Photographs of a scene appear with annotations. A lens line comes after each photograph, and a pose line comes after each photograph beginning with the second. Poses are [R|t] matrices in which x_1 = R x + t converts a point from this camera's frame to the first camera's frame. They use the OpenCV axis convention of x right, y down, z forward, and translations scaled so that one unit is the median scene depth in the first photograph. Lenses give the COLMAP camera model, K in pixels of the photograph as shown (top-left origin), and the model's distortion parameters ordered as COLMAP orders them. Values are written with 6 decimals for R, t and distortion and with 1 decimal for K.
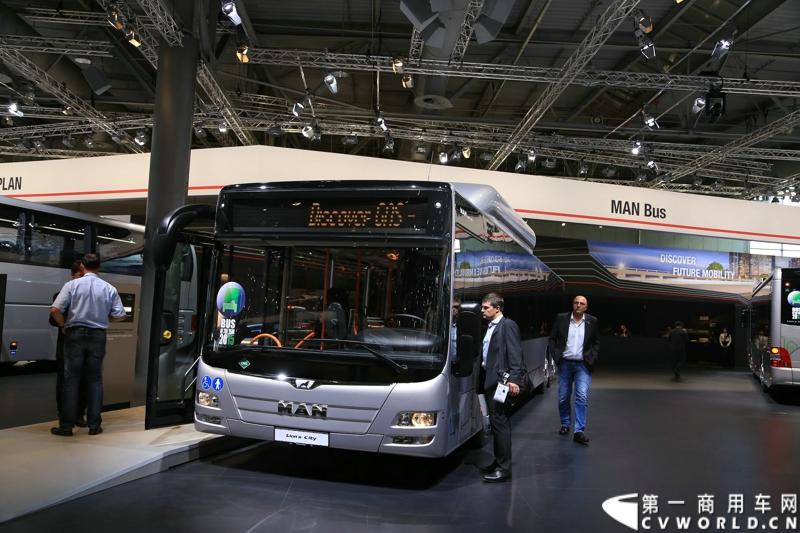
lens RADIAL K [[681.5, 0, 400.0], [0, 681.5, 266.5], [0, 0, 1]] dist [-0.024403, 0.004425]
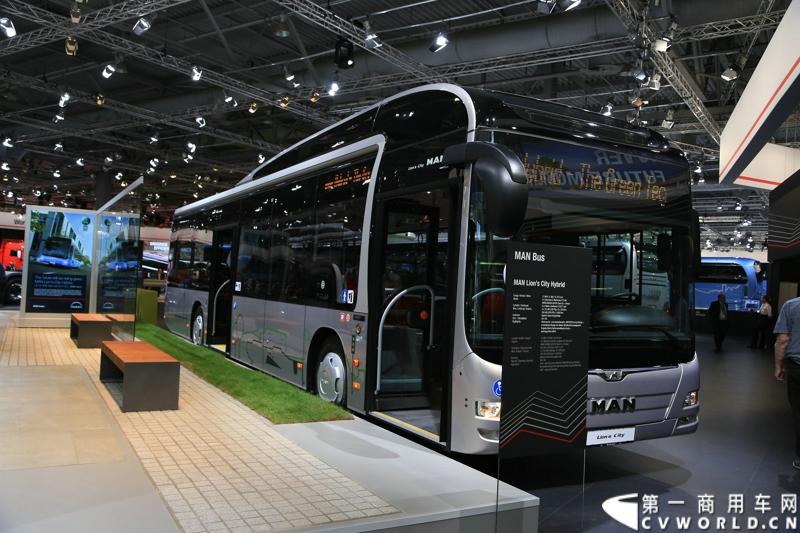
lens RADIAL K [[681.5, 0, 400.0], [0, 681.5, 266.5], [0, 0, 1]] dist [-0.024403, 0.004425]
pose [[0.680744, 0.006382, 0.732494, -0.943490], [-0.074846, 0.995335, 0.060886, 0.002798], [-0.728688, -0.096272, 0.678045, 0.615610]]
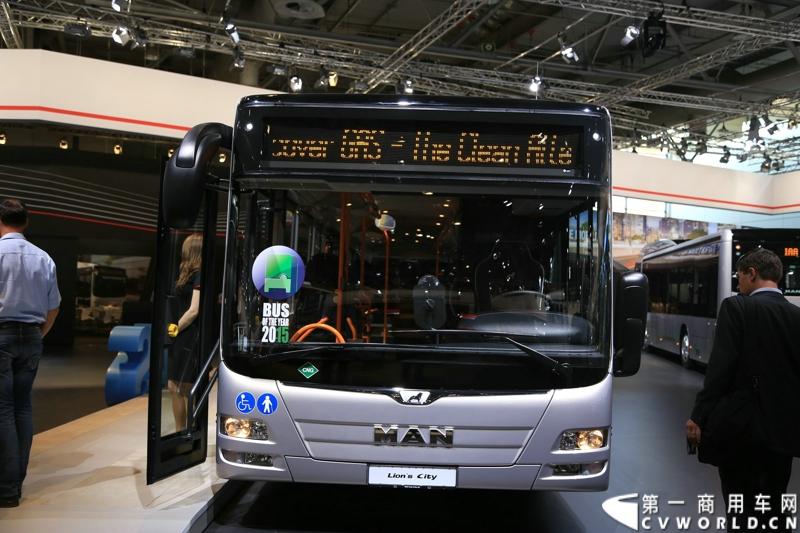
lens RADIAL K [[829.7, 0, 400.0], [0, 829.7, 266.5], [0, 0, 1]] dist [0.011752, 0.030187]
pose [[0.957807, -0.009412, 0.287258, -0.382364], [-0.004579, 0.998837, 0.047993, 0.004189], [-0.287376, -0.047283, 0.956650, 0.222303]]
